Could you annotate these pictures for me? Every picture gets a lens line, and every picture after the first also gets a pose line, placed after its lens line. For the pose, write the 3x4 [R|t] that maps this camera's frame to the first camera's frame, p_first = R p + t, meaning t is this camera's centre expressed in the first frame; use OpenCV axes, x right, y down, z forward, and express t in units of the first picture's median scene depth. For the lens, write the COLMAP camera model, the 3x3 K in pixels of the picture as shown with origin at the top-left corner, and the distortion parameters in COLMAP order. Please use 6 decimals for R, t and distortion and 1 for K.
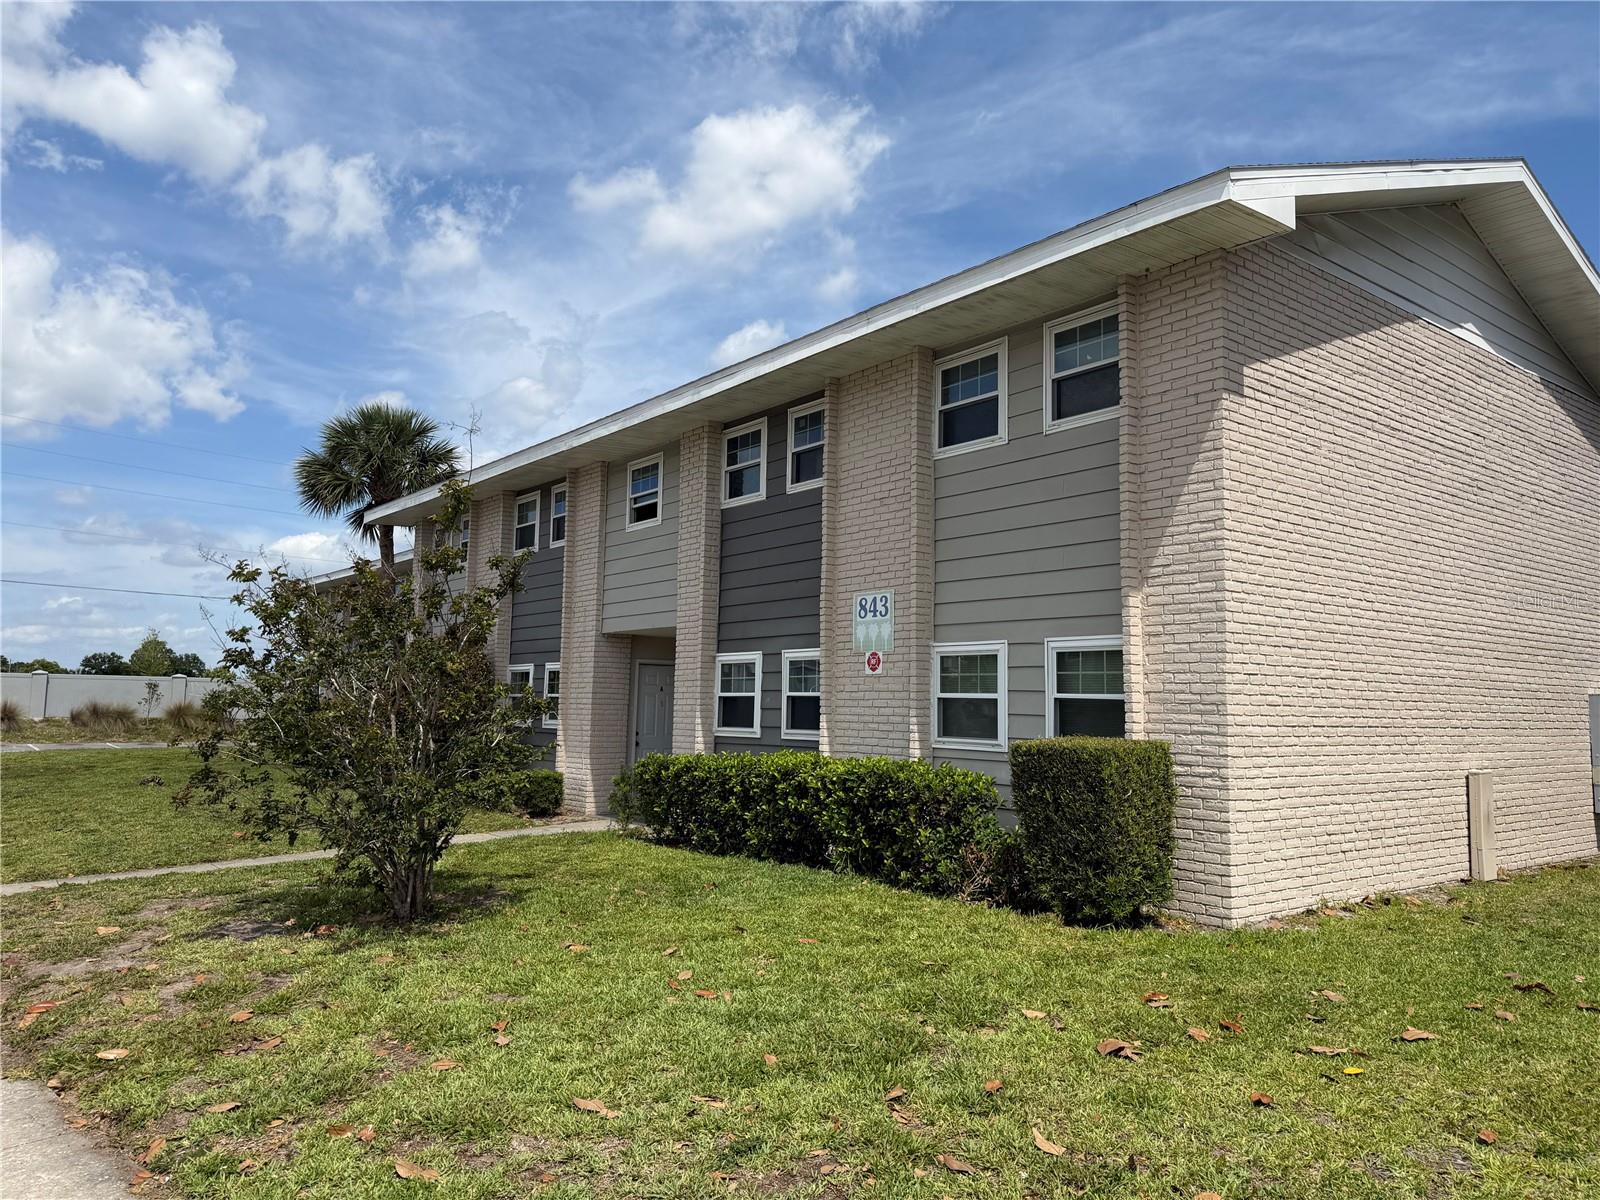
lens RADIAL K [[1096.0, 0, 800.0], [0, 1096.0, 600.0], [0, 0, 1]] dist [0.032297, -0.000247]
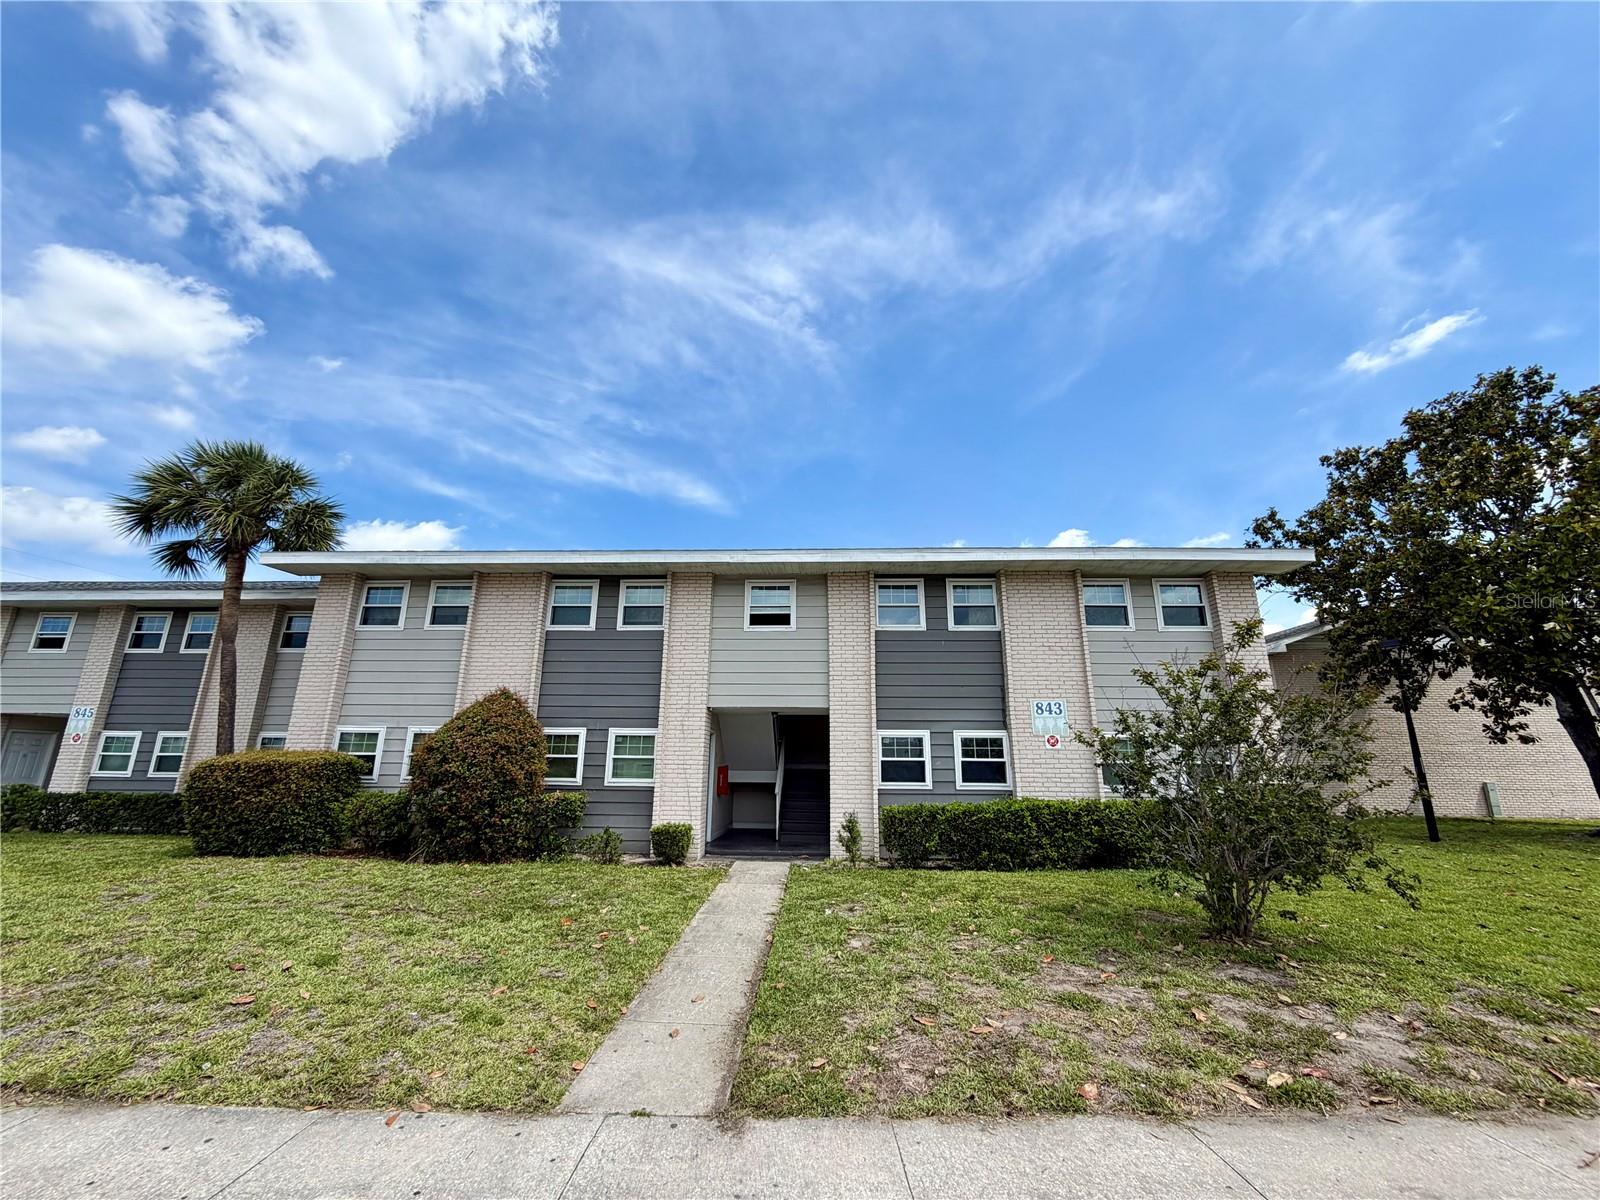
lens RADIAL K [[658.7, 0, 800.0], [0, 658.7, 600.0], [0, 0, 1]] dist [-0.001387, -0.000189]
pose [[0.655470, 0.193087, 0.730121, -0.865215], [-0.074992, 0.978627, -0.191482, 0.059487], [-0.751489, 0.070757, 0.655941, 0.540243]]
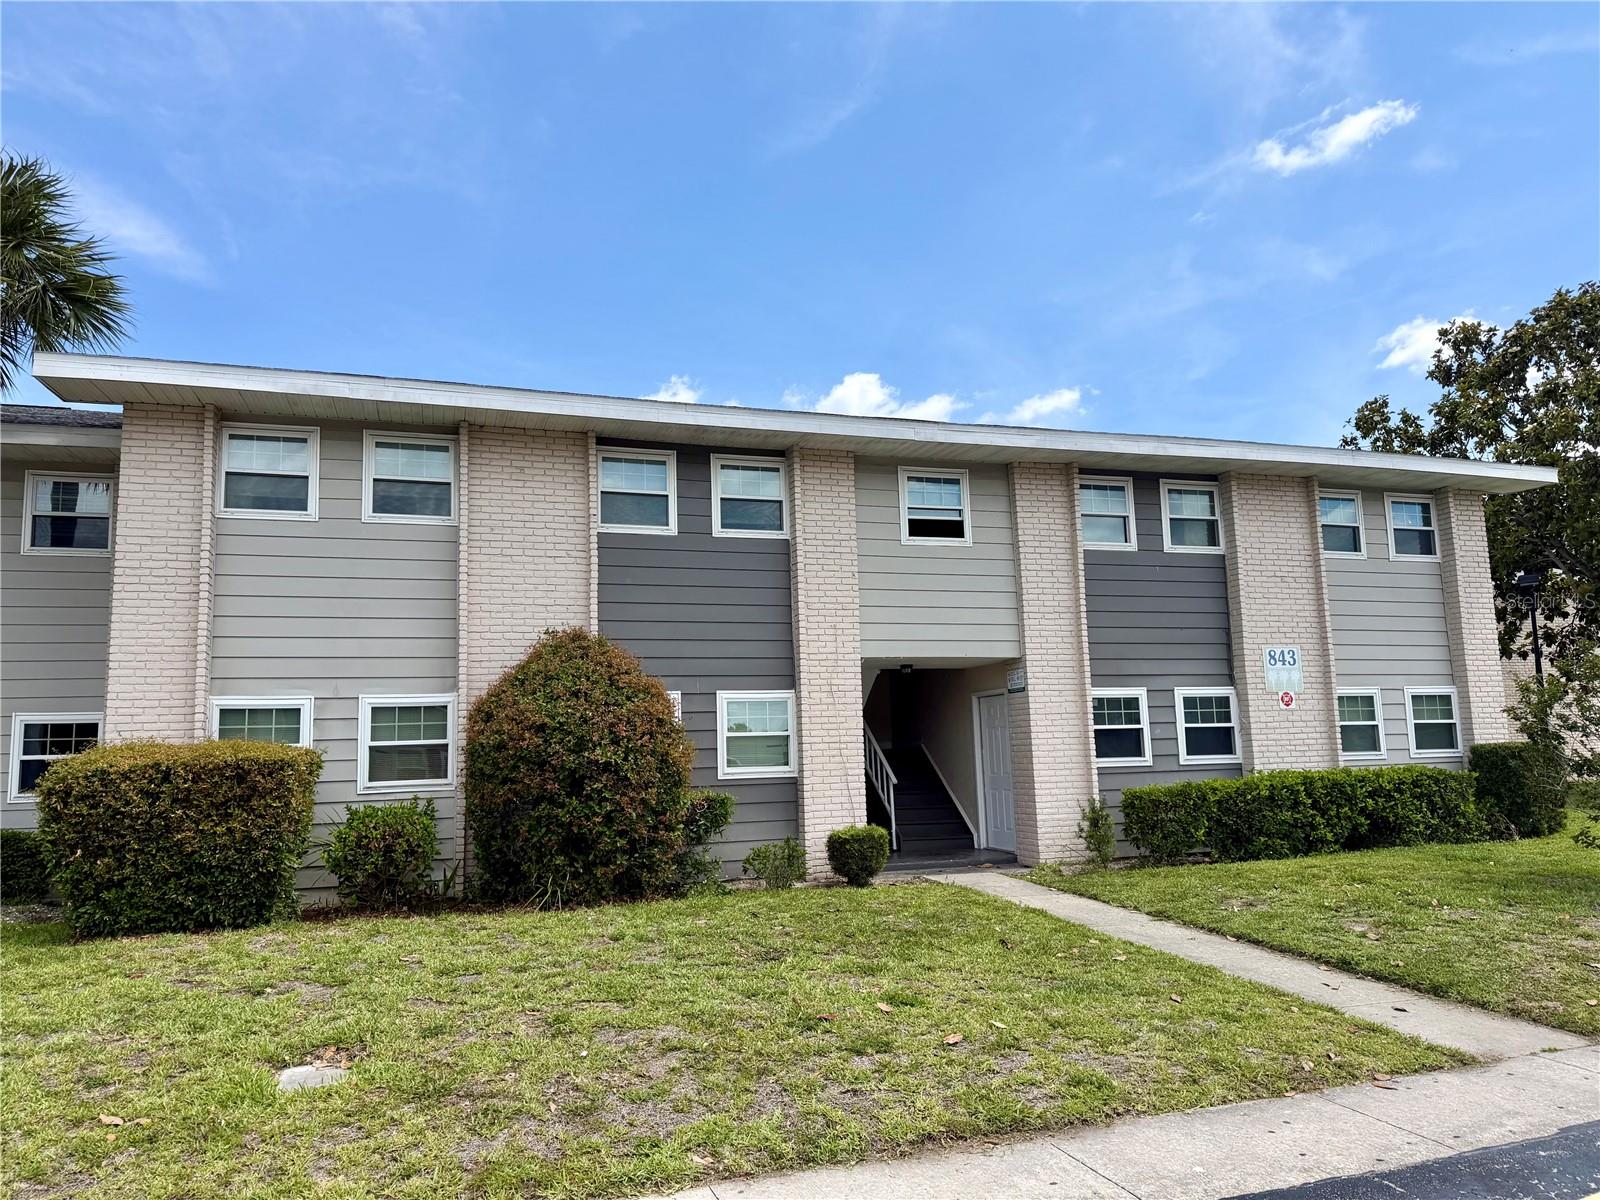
lens RADIAL K [[1067.6, 0, 796.2], [0, 1067.6, 651.6], [0, 0, 1]] dist [0.085807, -0.131736]
pose [[0.354787, 0.074560, 0.931969, -1.205279], [-0.055402, 0.996740, -0.058651, 0.096072], [-0.933304, -0.030824, 0.357761, 0.963826]]
